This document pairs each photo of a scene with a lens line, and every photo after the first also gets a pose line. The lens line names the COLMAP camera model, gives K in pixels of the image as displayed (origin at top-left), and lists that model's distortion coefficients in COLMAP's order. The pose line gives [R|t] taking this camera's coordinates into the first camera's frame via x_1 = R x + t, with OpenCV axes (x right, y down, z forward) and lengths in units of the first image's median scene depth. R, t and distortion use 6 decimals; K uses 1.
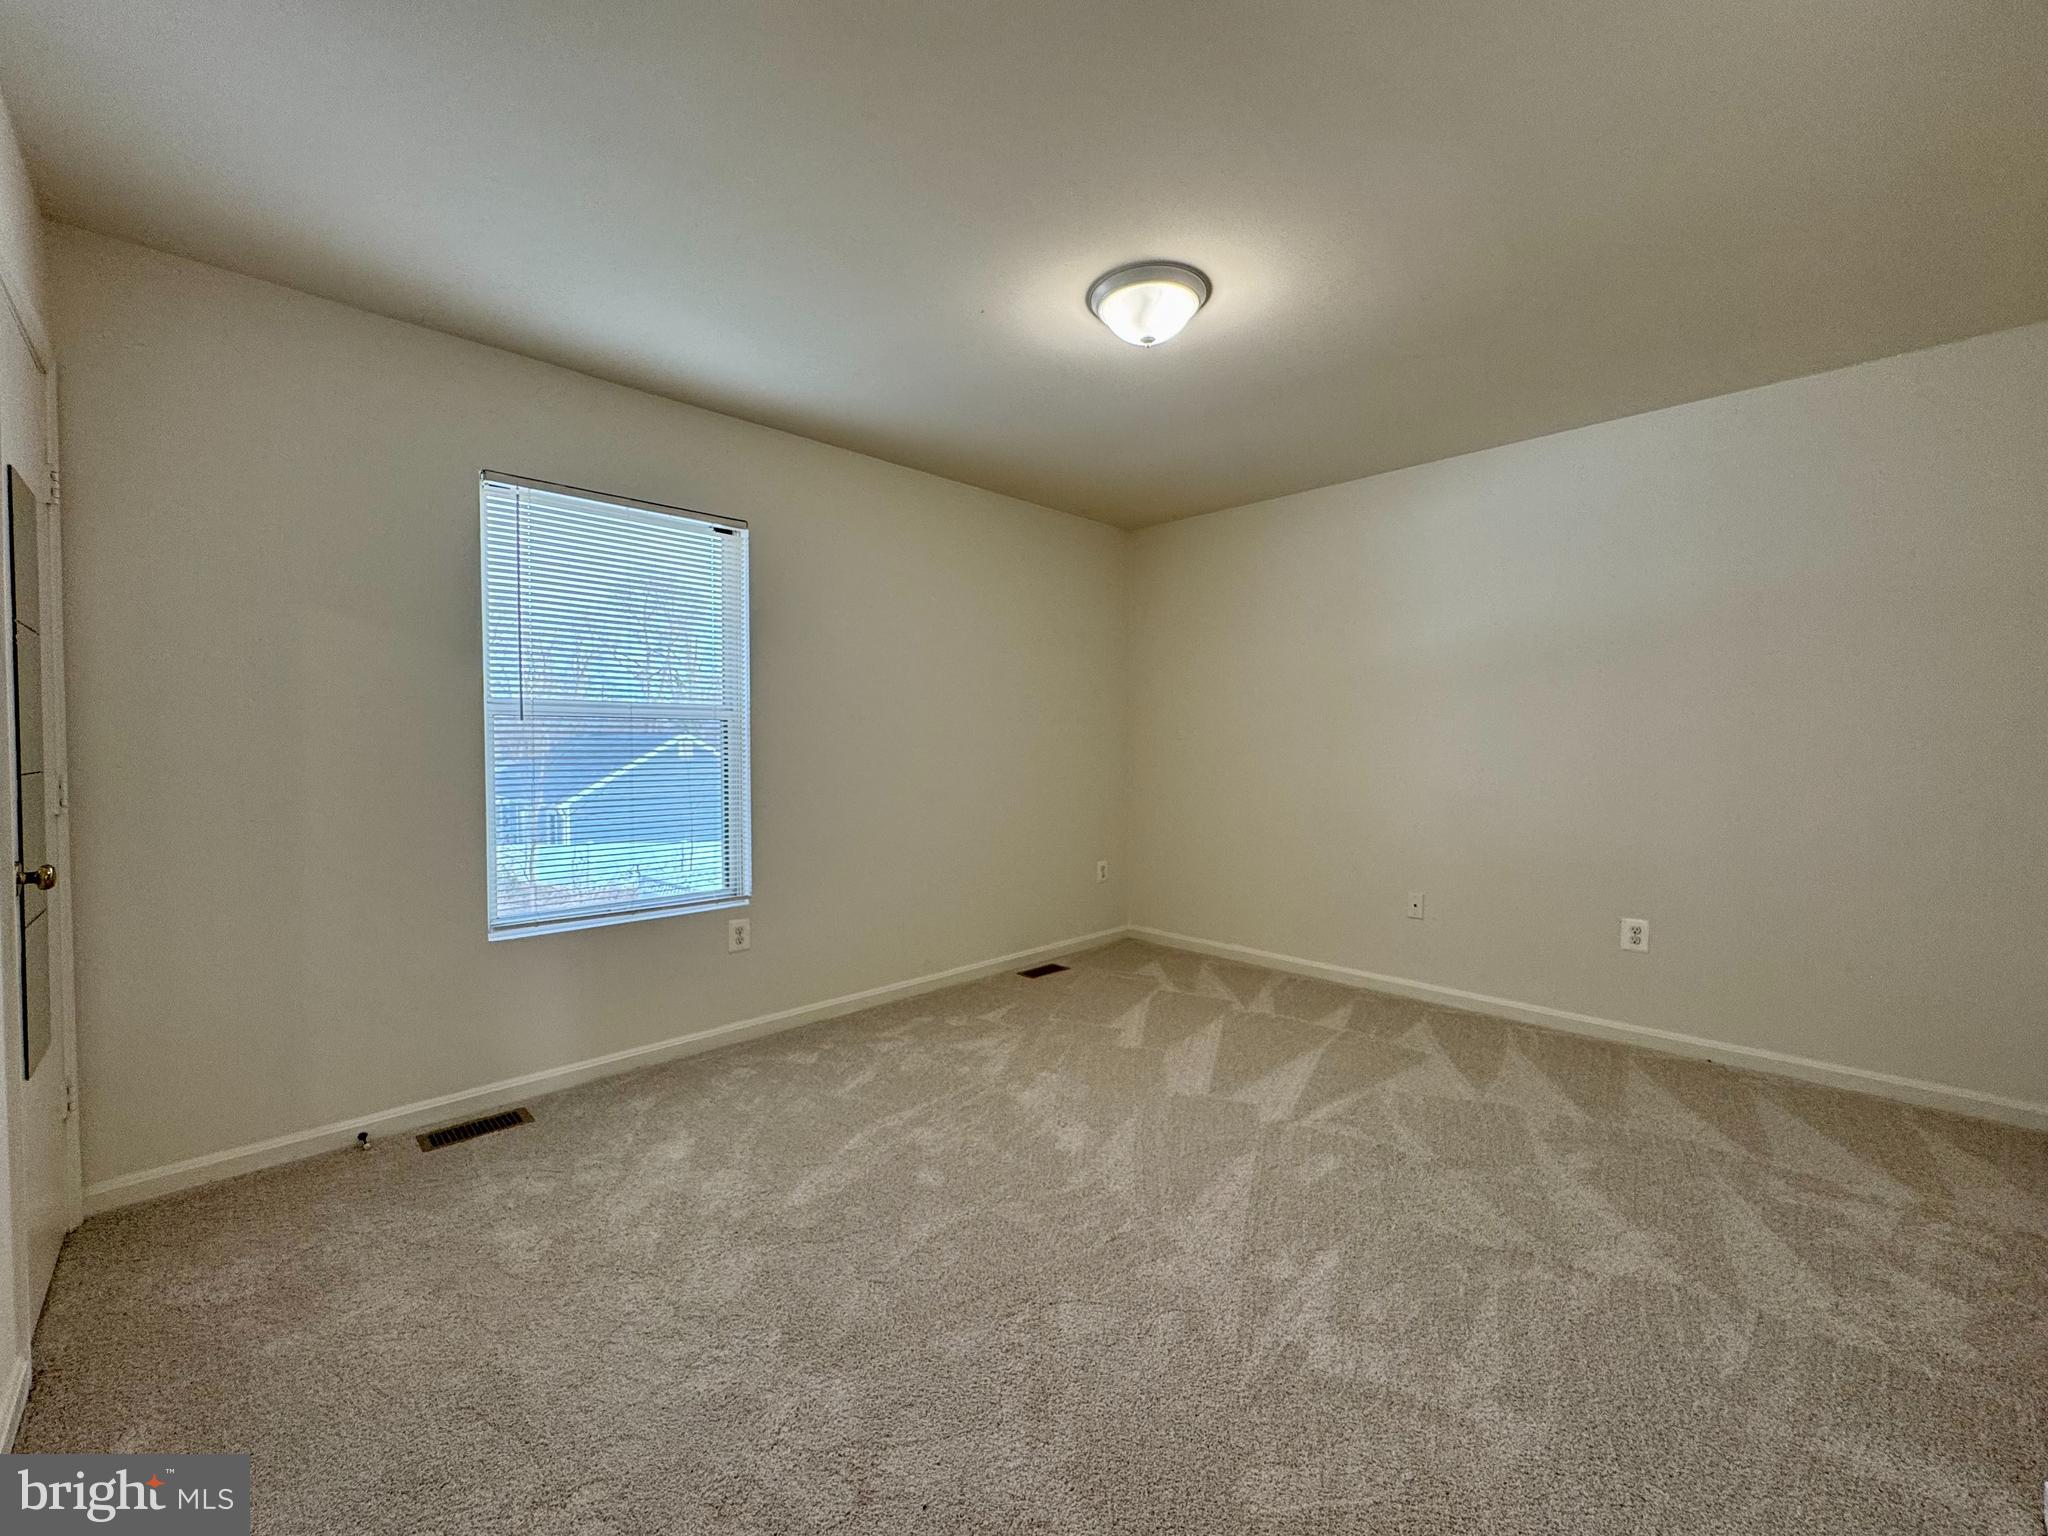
lens RADIAL K [[822.7, 0, 1024.0], [0, 822.7, 768.0], [0, 0, 1]] dist [-0.003069, 0.000133]
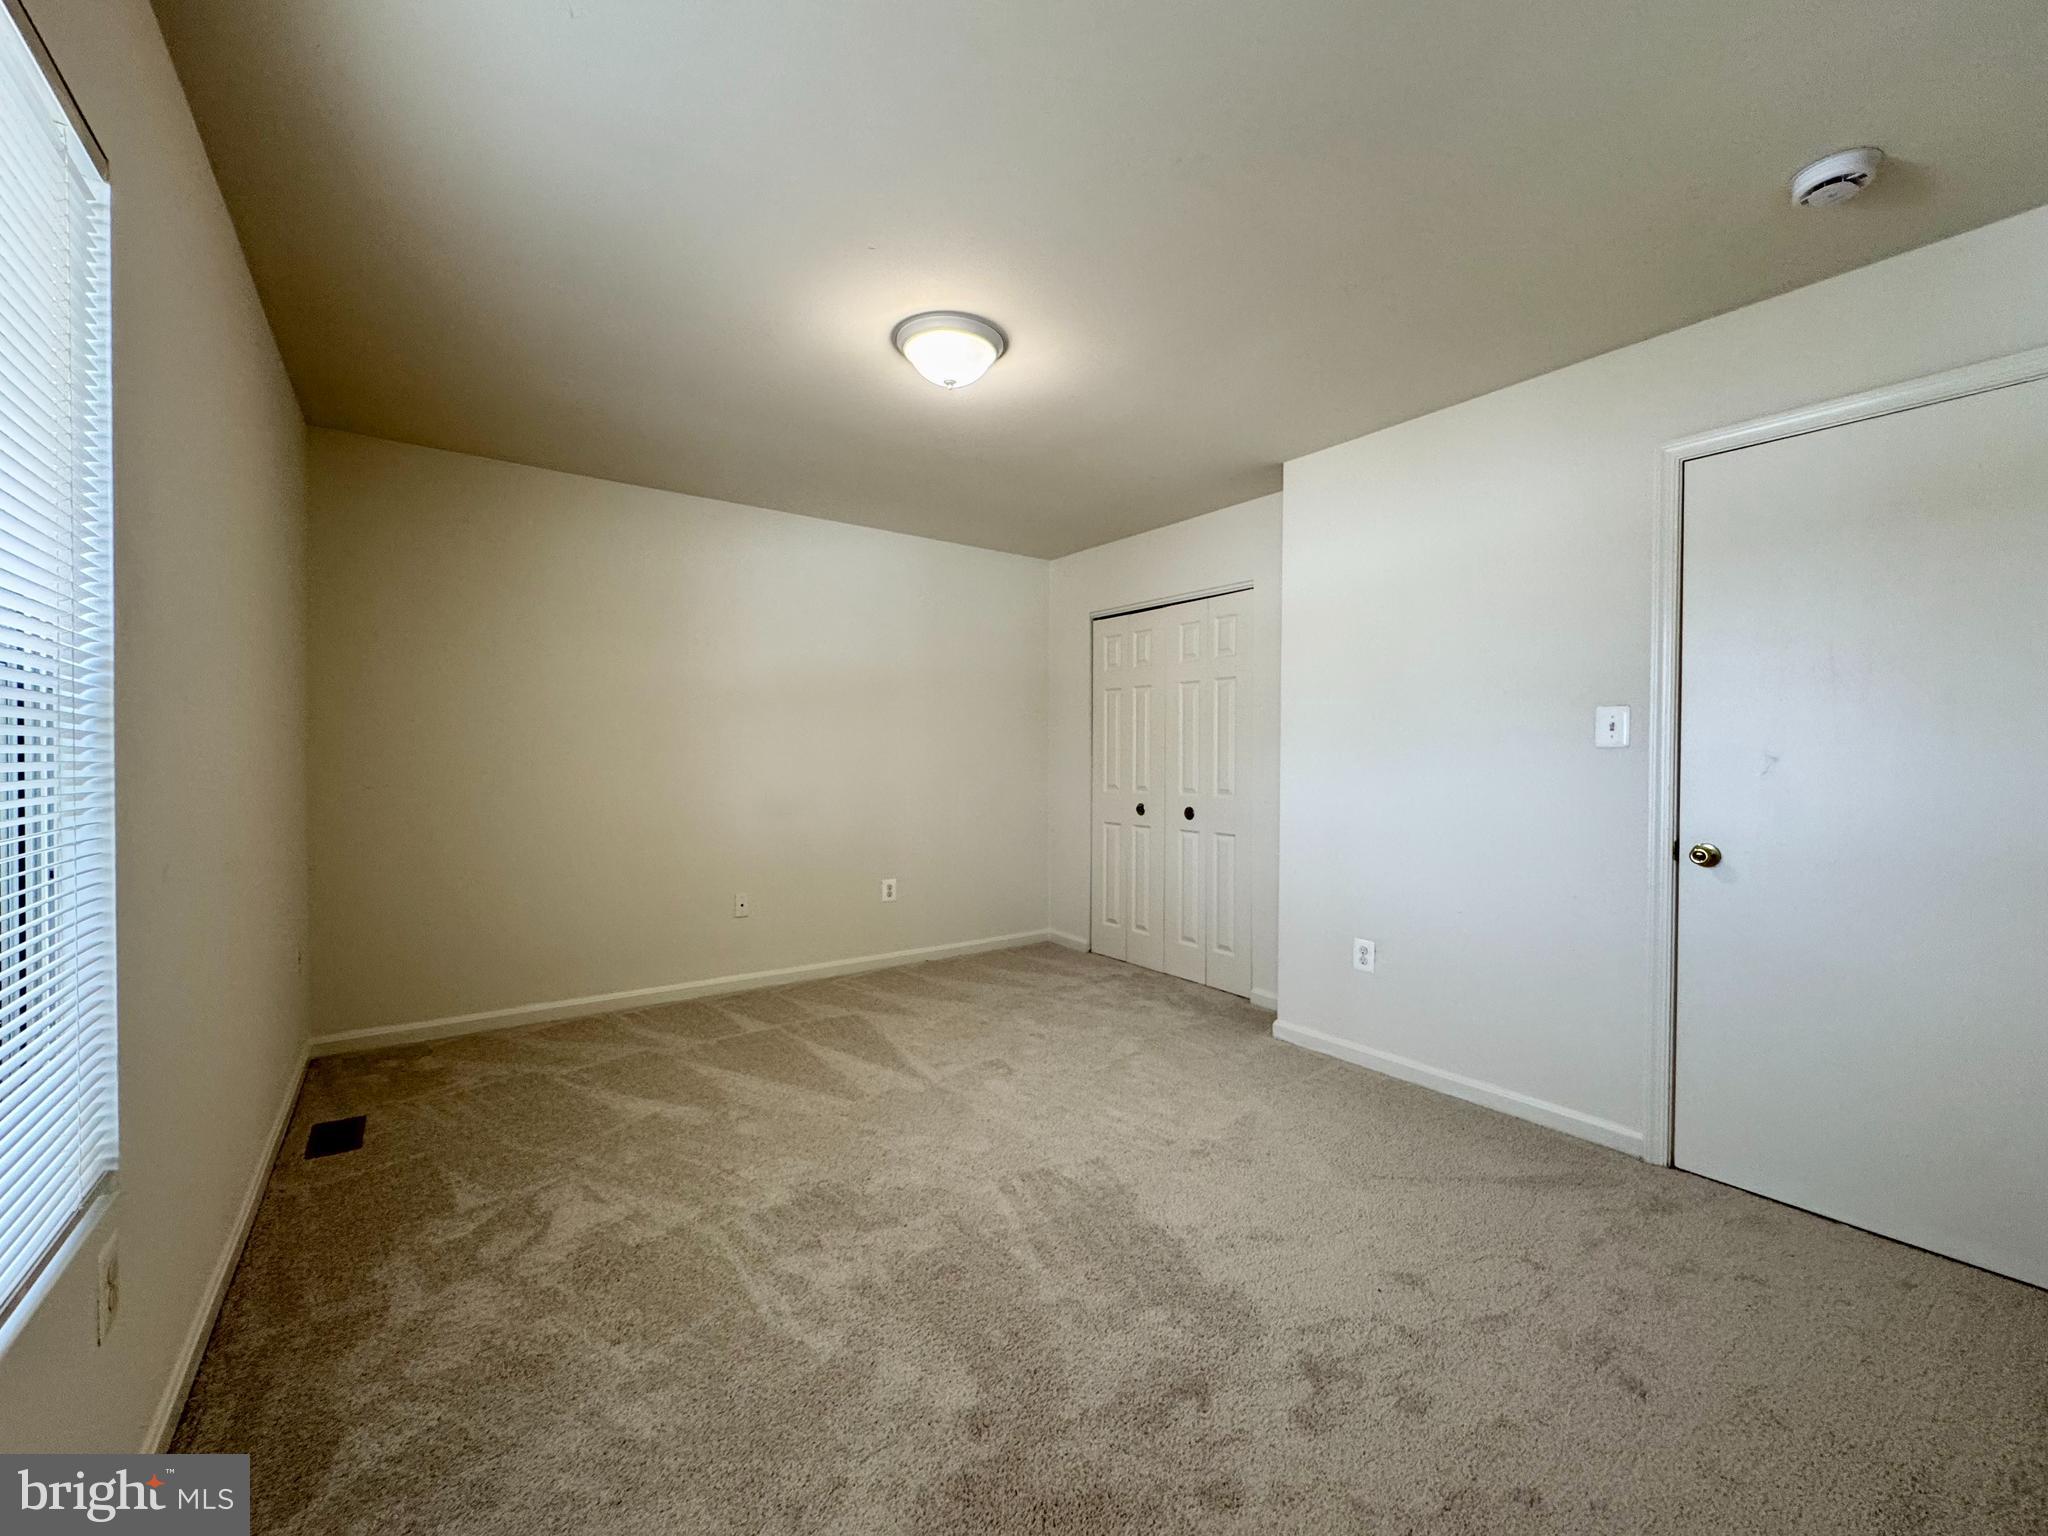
lens RADIAL K [[822.7, 0, 1024.0], [0, 822.7, 768.0], [0, 0, 1]] dist [-0.003069, 0.000133]
pose [[0.152606, -0.013971, 0.988188, -0.636288], [0.023488, 0.999669, 0.010506, -0.020801], [-0.988008, 0.021607, 0.152884, 0.534202]]
